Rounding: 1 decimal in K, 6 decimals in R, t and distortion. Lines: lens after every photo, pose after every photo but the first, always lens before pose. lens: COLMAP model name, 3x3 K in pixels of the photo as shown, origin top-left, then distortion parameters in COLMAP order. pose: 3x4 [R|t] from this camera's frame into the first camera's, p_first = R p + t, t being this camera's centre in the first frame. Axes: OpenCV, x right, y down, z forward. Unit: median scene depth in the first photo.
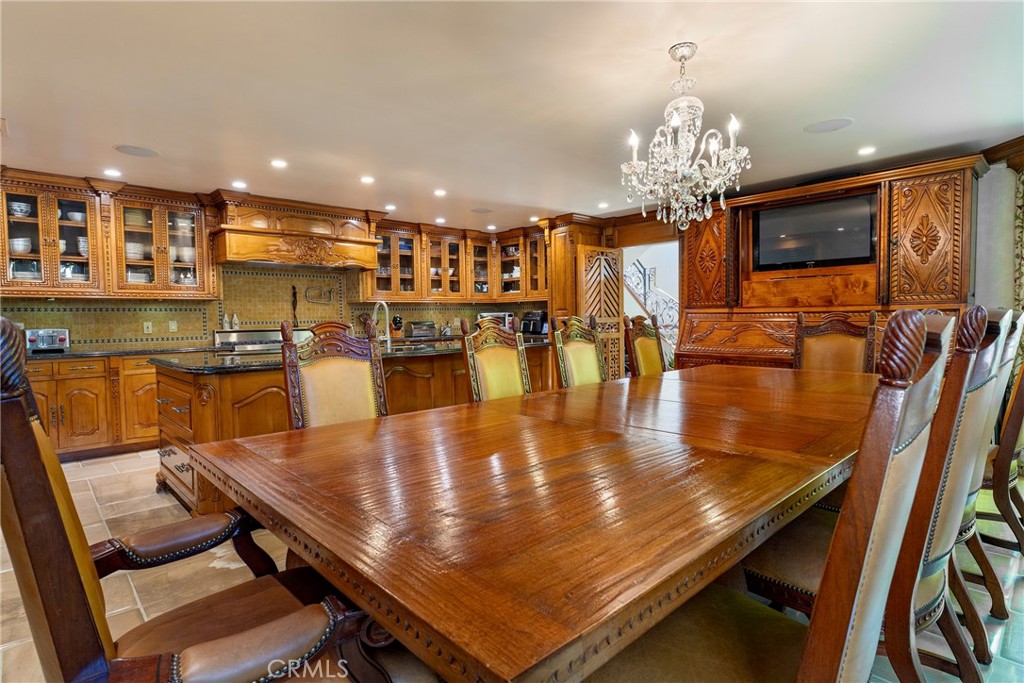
lens RADIAL K [[519.5, 0, 509.2], [0, 519.5, 337.4], [0, 0, 1]] dist [-0.005223, 0.000641]
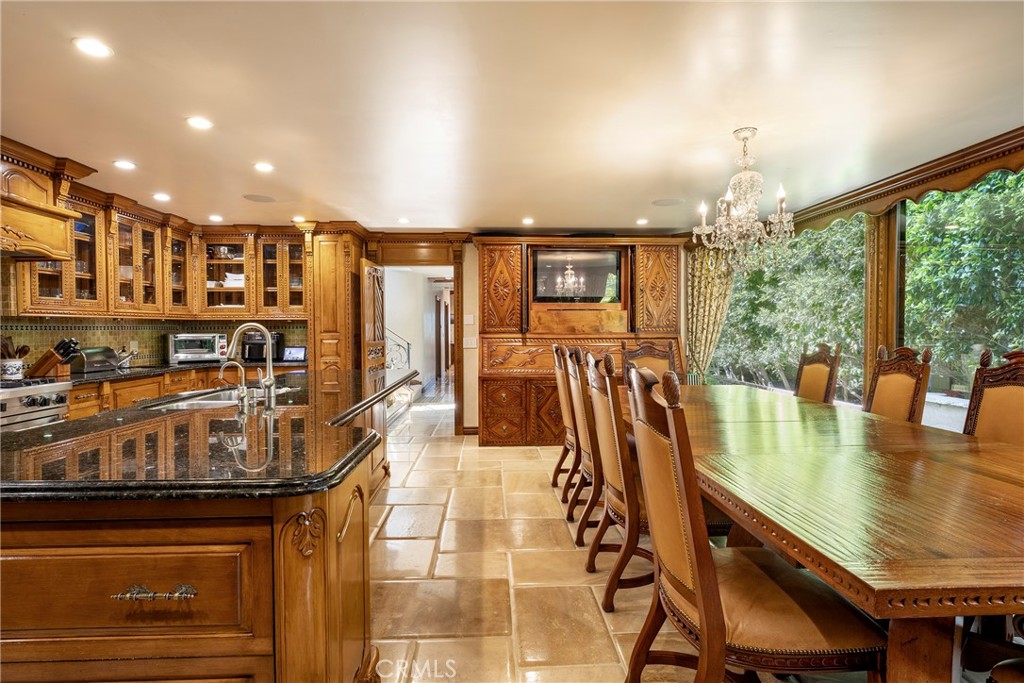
lens RADIAL K [[519.5, 0, 513.2], [0, 519.5, 343.5], [0, 0, 1]] dist [-0.005223, 0.000641]
pose [[0.645560, -0.009131, 0.763655, -0.352276], [0.023001, 0.999707, -0.007490, -0.021417], [-0.763364, 0.022400, 0.645581, 0.227927]]
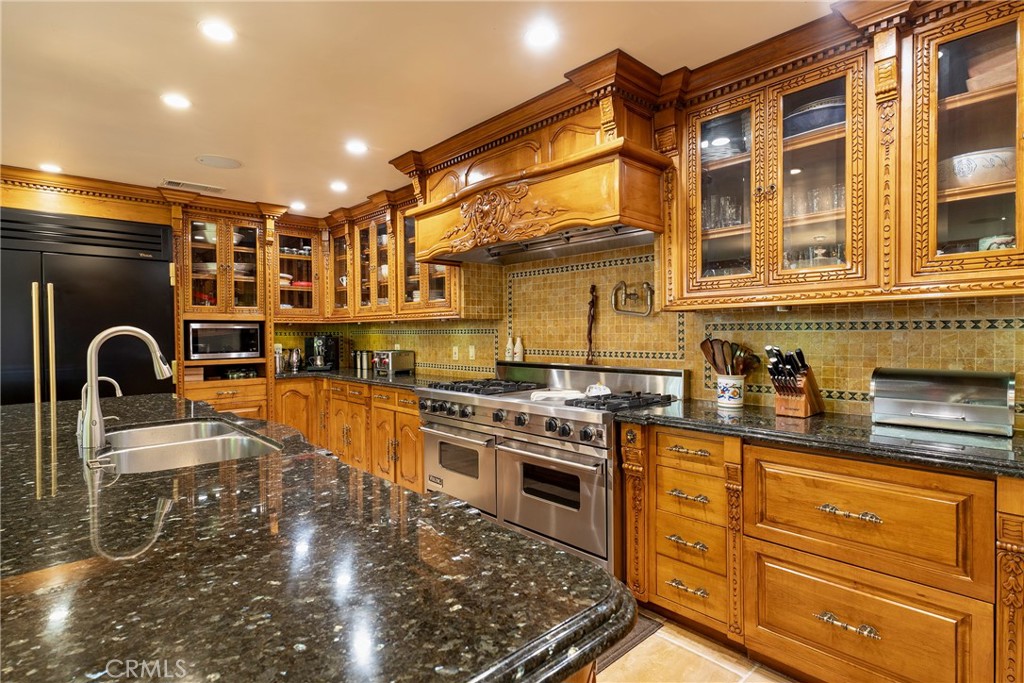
lens RADIAL K [[507.9, 0, 512.9], [0, 507.9, 339.6], [0, 0, 1]] dist [-0.004215, 0.000509]
pose [[-0.003924, 0.029564, -0.999555, 0.096441], [-0.027565, 0.999180, 0.029662, -0.053388], [0.999612, 0.027669, -0.003106, 0.865094]]
